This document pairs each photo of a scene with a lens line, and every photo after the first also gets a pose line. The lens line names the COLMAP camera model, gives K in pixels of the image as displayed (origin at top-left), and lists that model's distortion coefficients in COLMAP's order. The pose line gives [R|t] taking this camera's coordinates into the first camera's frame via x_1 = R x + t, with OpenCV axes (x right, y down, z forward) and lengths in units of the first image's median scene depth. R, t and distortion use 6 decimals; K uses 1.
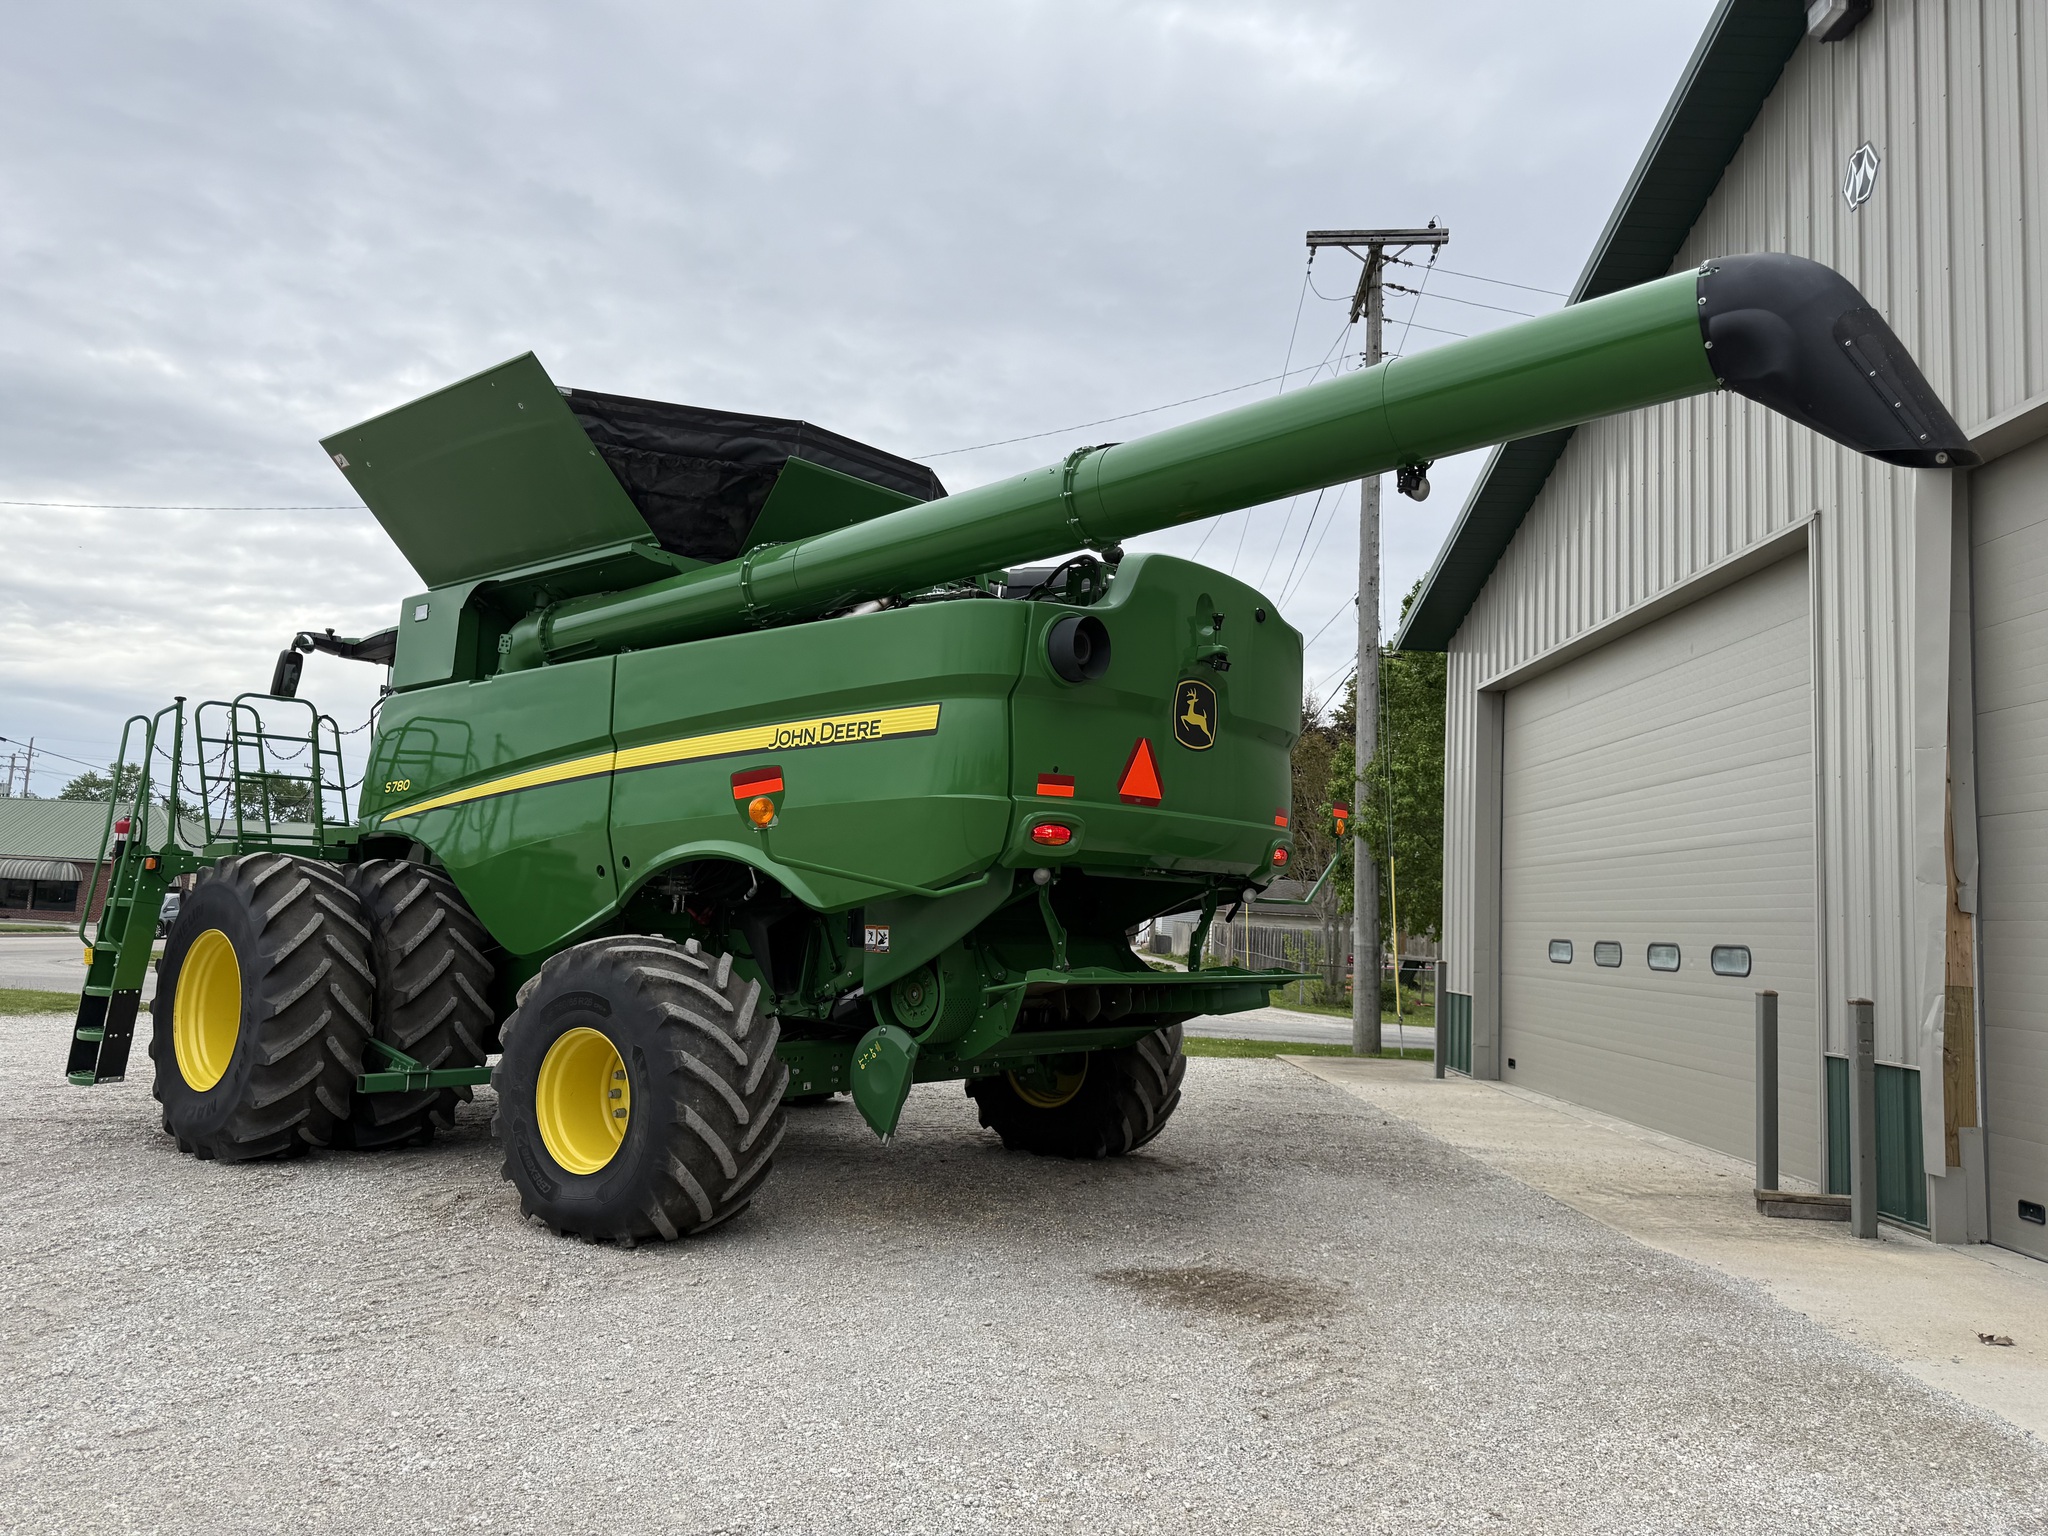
lens RADIAL K [[1450.3, 0, 1044.3], [0, 1450.3, 766.2], [0, 0, 1]] dist [0.070142, -0.070753]
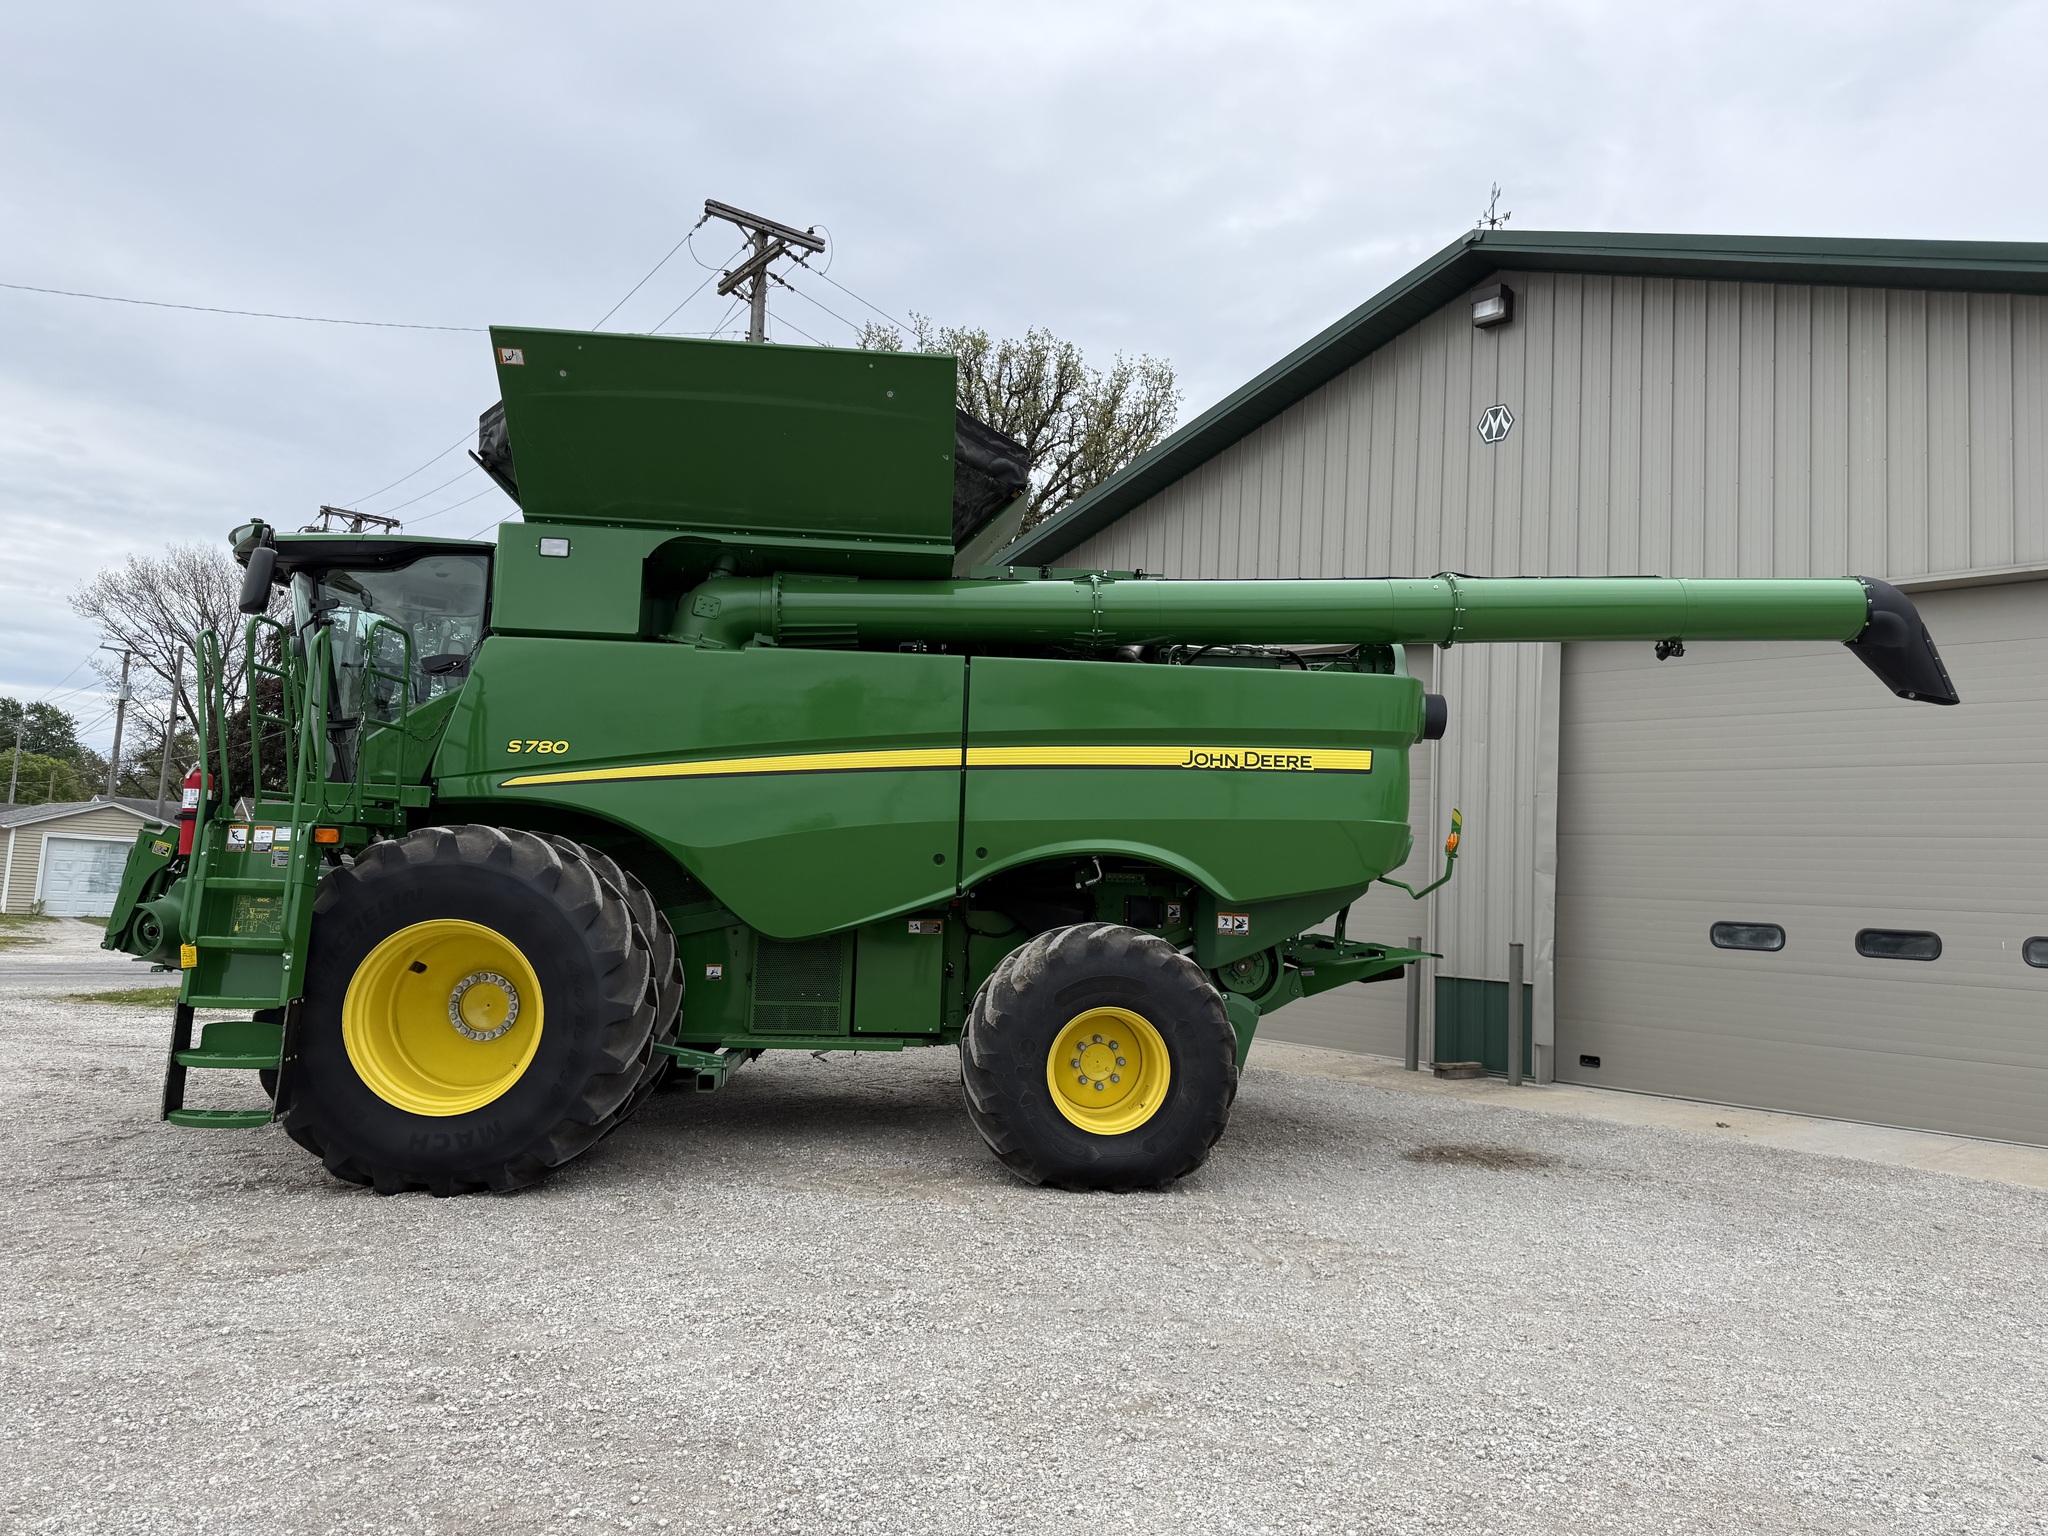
lens RADIAL K [[1450.3, 0, 1044.3], [0, 1450.3, 766.2], [0, 0, 1]] dist [0.070142, -0.070753]
pose [[0.724555, 0.054818, 0.687033, -0.982264], [-0.089394, 0.995886, 0.014816, -0.017855], [-0.683395, -0.072151, 0.726475, 0.194030]]
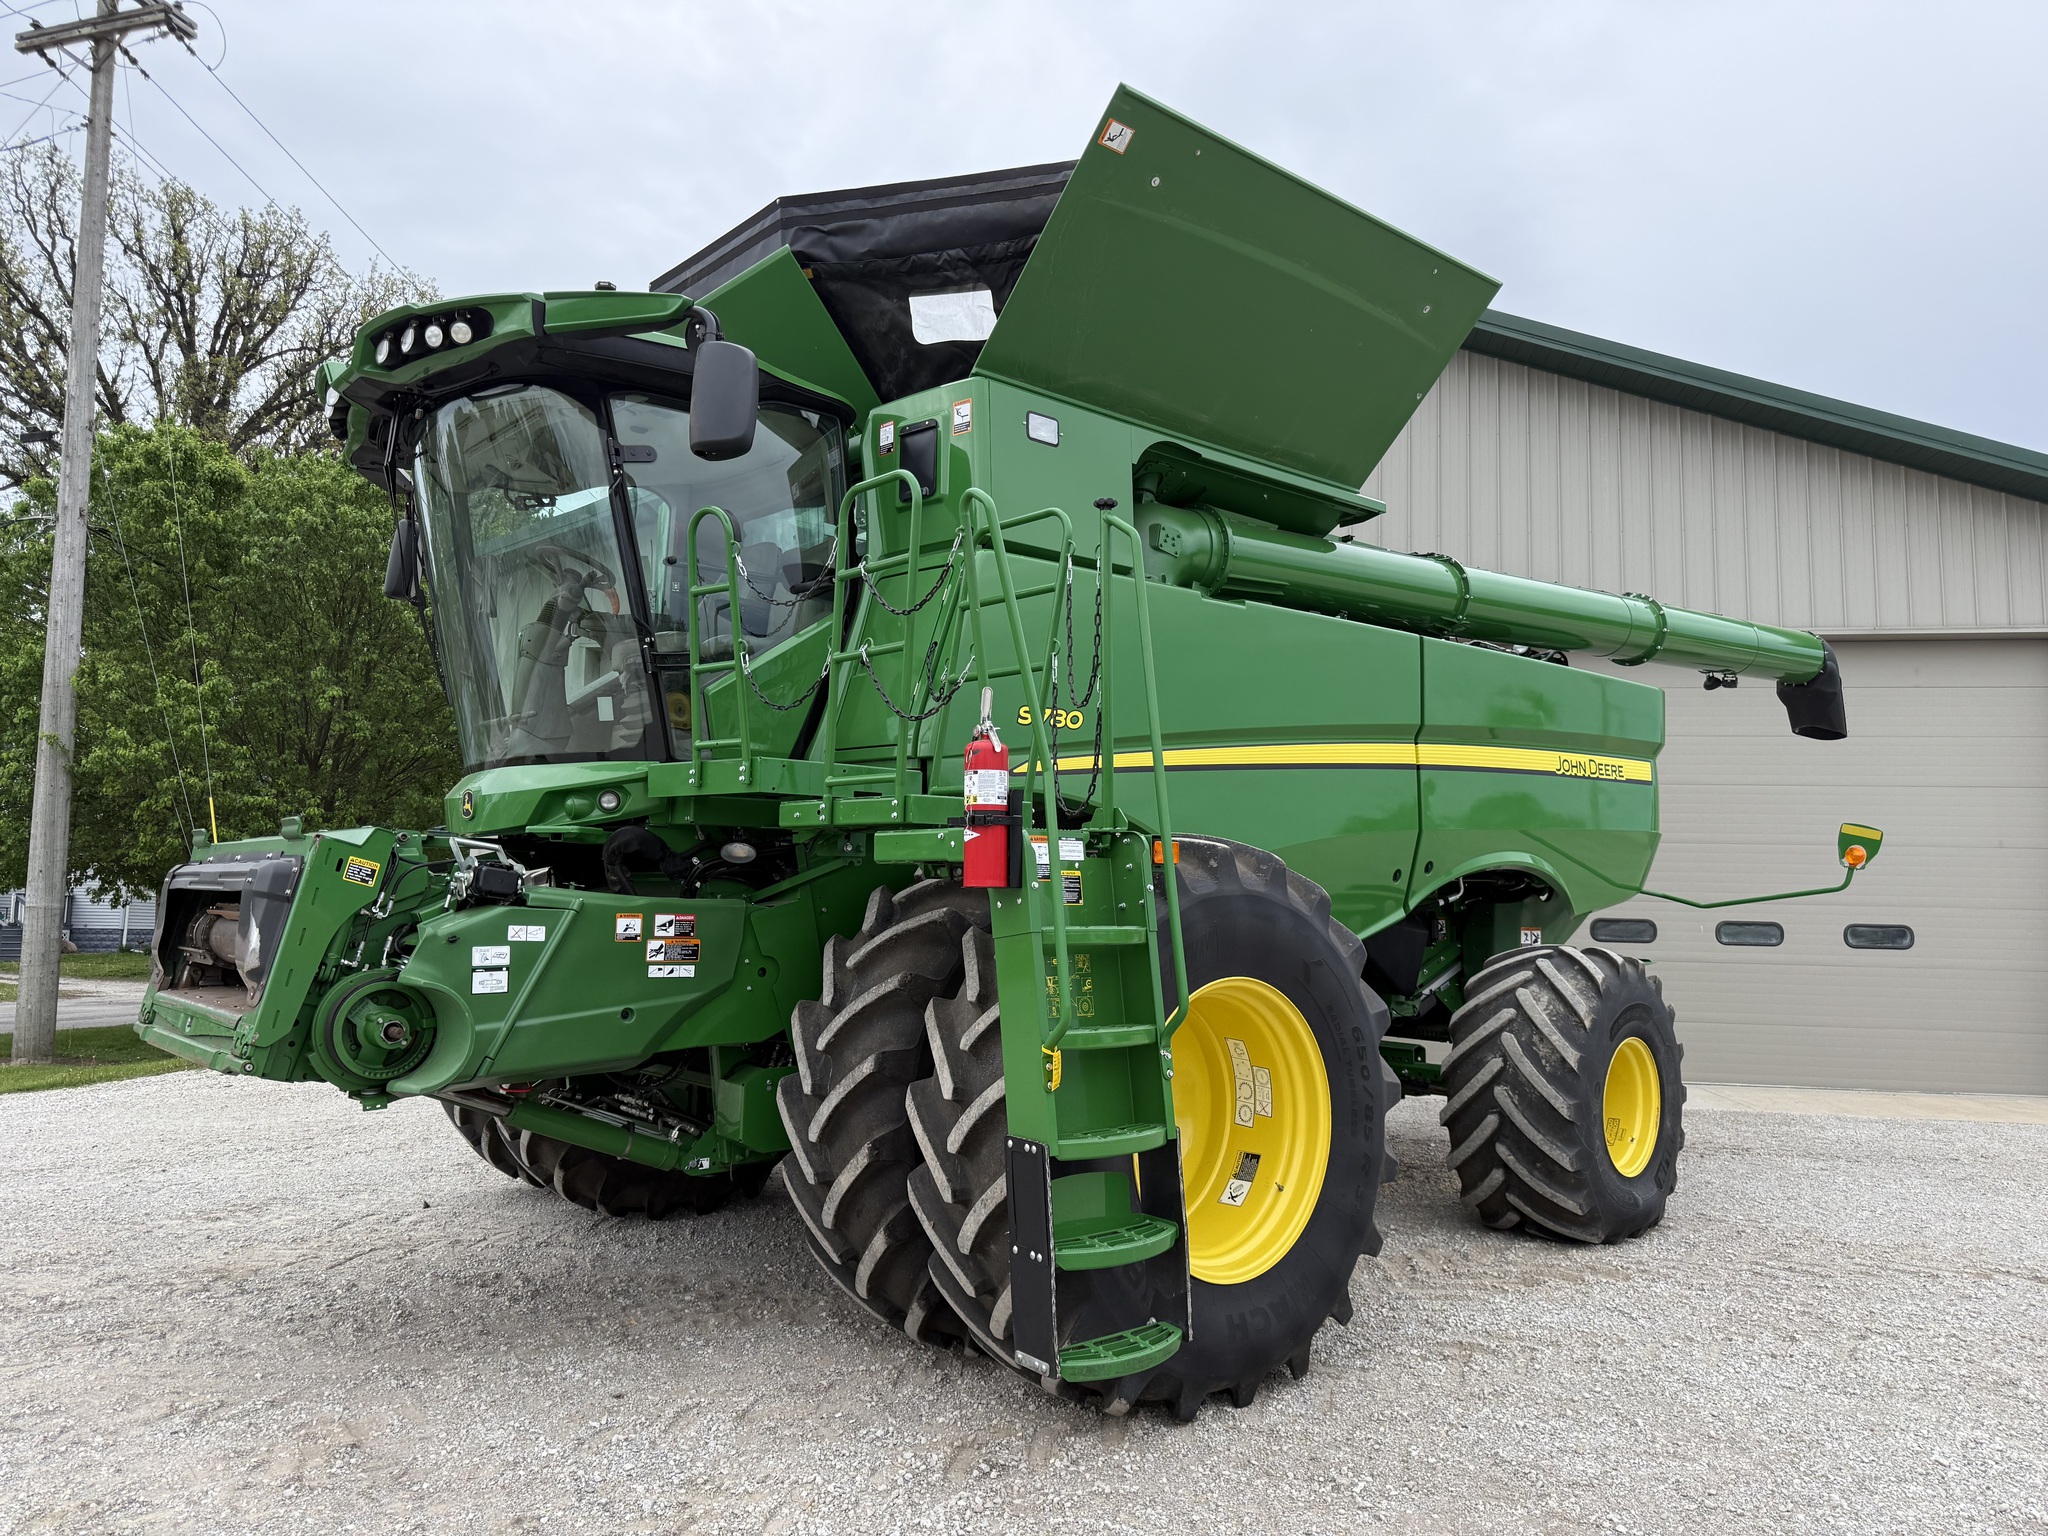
lens RADIAL K [[1428.7, 0, 1035.7], [0, 1428.7, 746.6], [0, 0, 1]] dist [0.074304, -0.081431]
pose [[0.181295, 0.075022, 0.980563, -1.207894], [-0.123799, 0.990895, -0.052924, 0.067856], [-0.975605, -0.111798, 0.188932, 1.067047]]
